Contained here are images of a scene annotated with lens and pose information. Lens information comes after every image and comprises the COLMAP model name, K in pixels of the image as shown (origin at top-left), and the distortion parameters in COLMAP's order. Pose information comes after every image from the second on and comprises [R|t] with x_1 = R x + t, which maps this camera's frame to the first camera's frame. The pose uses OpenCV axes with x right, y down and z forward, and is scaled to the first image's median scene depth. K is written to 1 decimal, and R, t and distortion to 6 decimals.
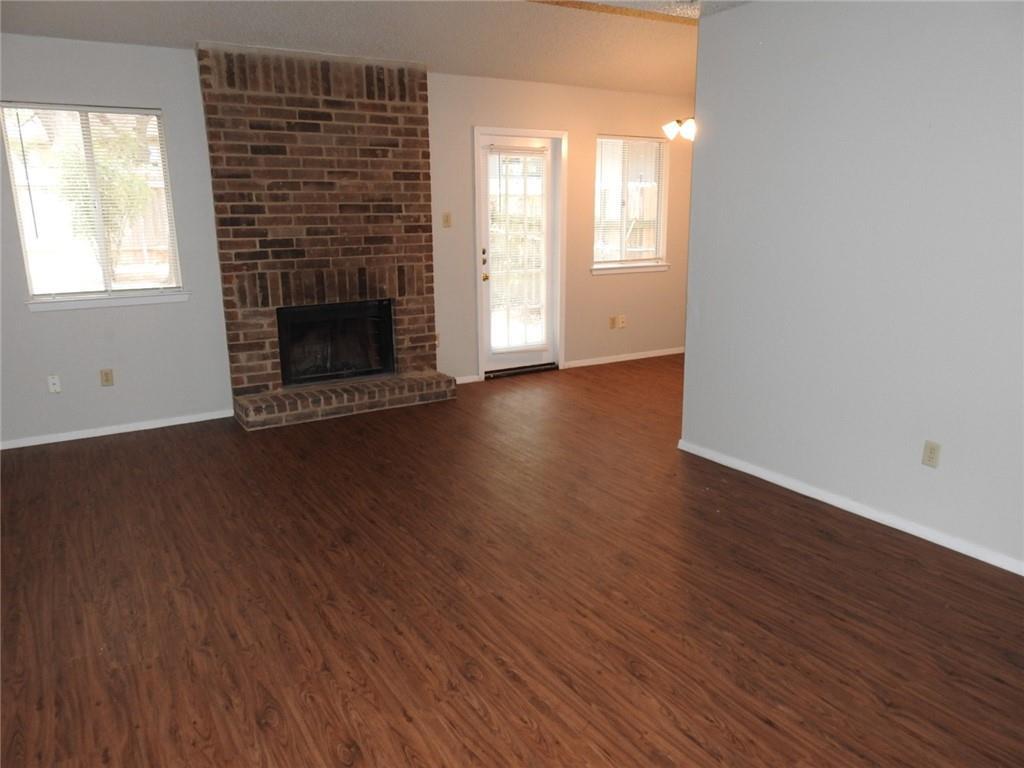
lens RADIAL K [[740.5, 0, 512.0], [0, 740.5, 384.0], [0, 0, 1]] dist [0.003754, 0.005955]
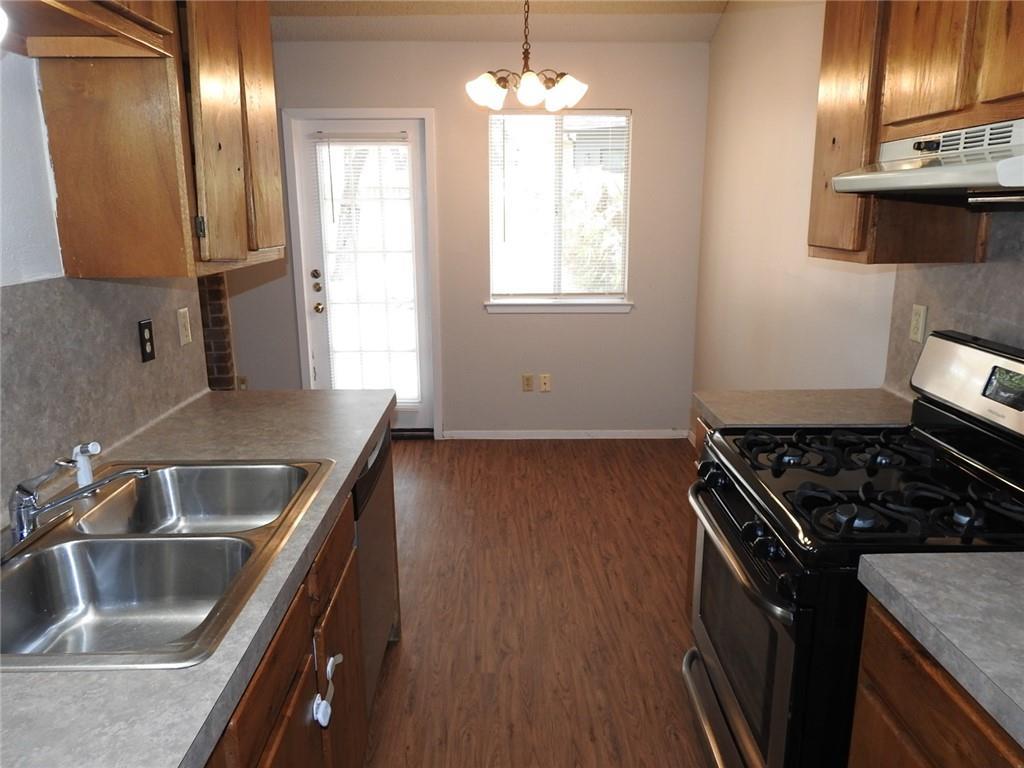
lens RADIAL K [[740.1, 0, 514.3], [0, 740.1, 399.5], [0, 0, 1]] dist [-0.004635, -0.000265]
pose [[0.860353, 0.128993, -0.493107, 0.516077], [-0.116945, 0.991595, 0.055352, -0.114745], [0.496102, 0.010044, 0.868206, 0.432901]]
